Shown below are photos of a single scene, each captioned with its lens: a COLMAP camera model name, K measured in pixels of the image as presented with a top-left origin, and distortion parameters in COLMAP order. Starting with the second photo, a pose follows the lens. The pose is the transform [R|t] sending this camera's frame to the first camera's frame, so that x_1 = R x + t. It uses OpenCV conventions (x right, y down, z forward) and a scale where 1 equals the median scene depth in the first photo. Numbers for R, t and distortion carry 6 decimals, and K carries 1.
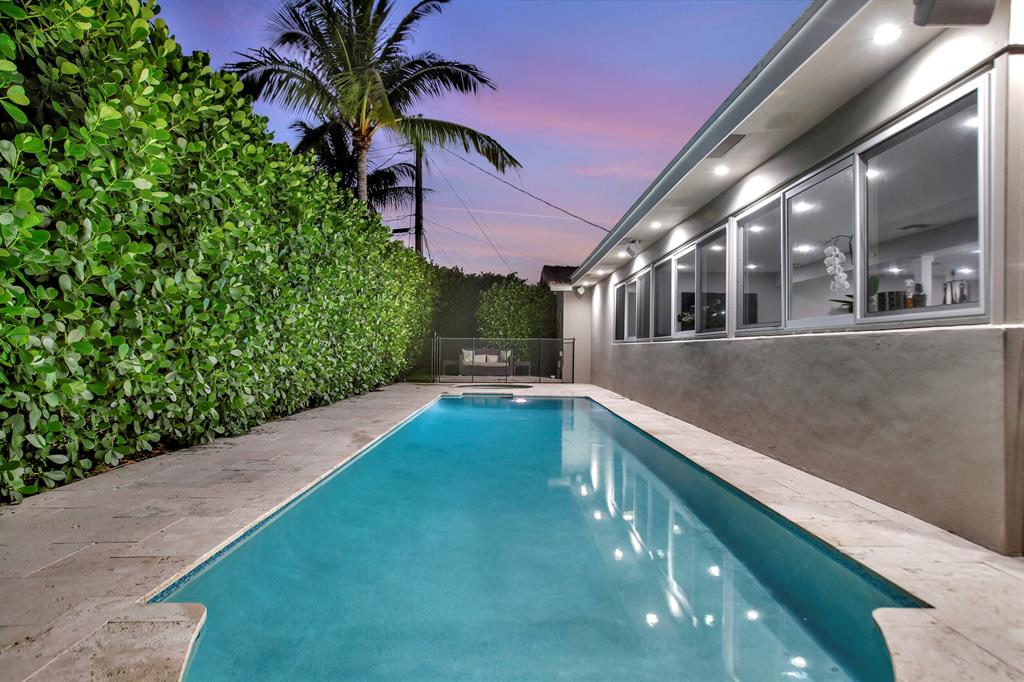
lens RADIAL K [[583.5, 0, 513.0], [0, 583.5, 319.2], [0, 0, 1]] dist [0.000392, 0.000465]
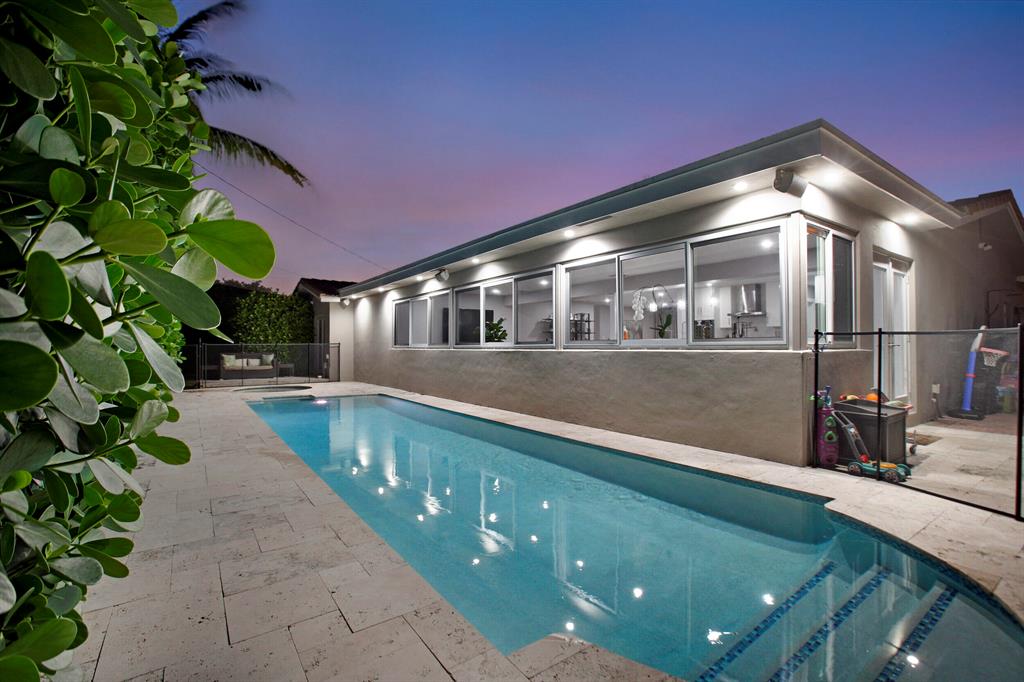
lens RADIAL K [[465.3, 0, 512.0], [0, 465.3, 341.0], [0, 0, 1]] dist [-0.036701, 0.000233]
pose [[0.822594, -0.004462, 0.568612, -0.289675], [-0.018335, 0.999241, 0.034366, -0.020208], [-0.568334, -0.038695, 0.821888, 0.102225]]
